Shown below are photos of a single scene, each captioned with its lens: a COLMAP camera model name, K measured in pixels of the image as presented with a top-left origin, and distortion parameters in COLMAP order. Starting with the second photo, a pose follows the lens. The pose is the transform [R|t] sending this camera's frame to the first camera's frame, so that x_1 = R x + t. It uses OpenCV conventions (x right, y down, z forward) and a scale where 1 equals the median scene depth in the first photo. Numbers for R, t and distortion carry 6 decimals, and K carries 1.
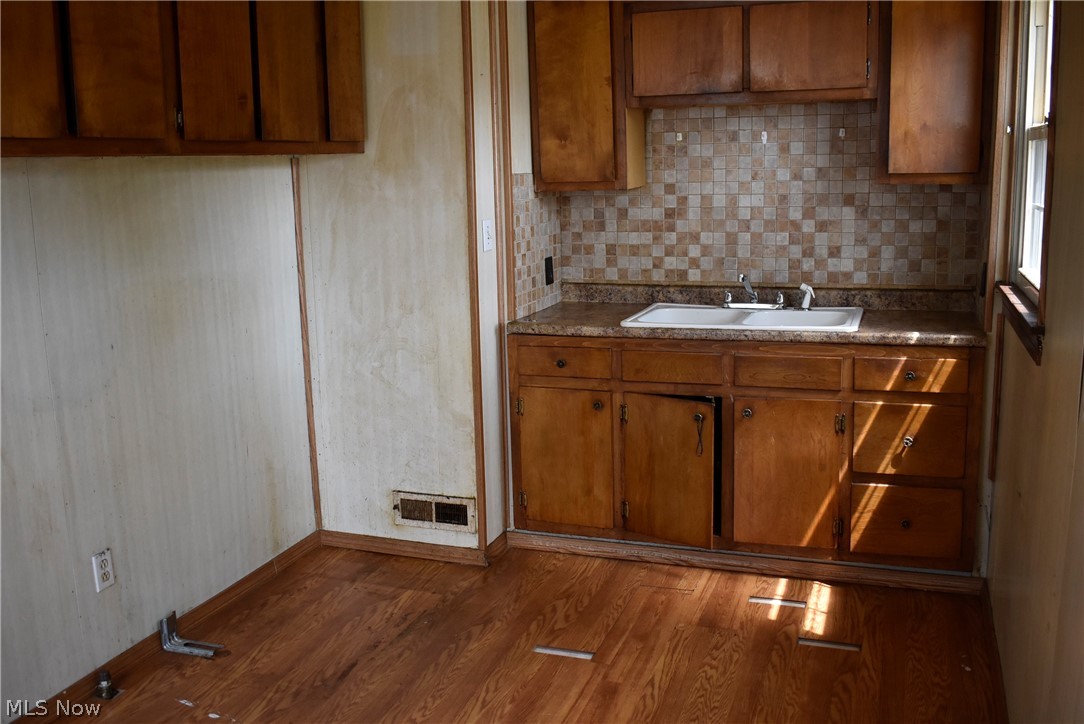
lens RADIAL K [[1008.6, 0, 544.8], [0, 1008.6, 358.0], [0, 0, 1]] dist [-0.068347, 0.000000]
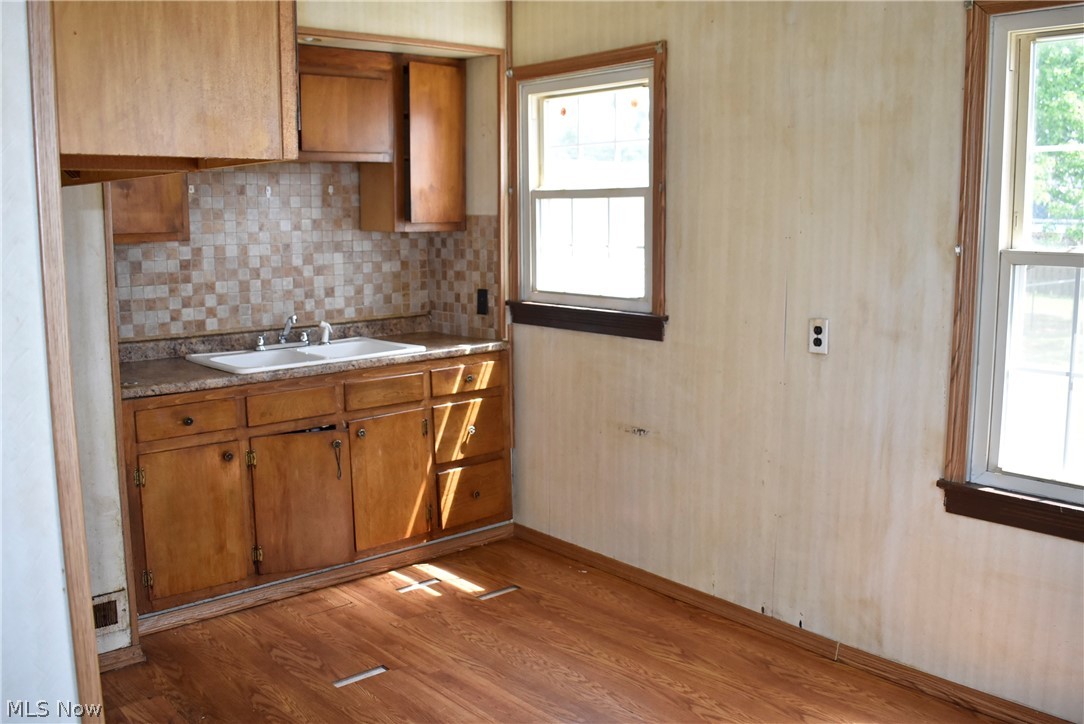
lens RADIAL K [[1008.6, 0, 545.3], [0, 1008.6, 361.6], [0, 0, 1]] dist [-0.068347, 0.000000]
pose [[0.502814, -0.109523, 0.857428, -0.616455], [0.159599, 0.986649, 0.032436, -0.026742], [-0.849533, 0.120536, 0.513580, 0.219567]]
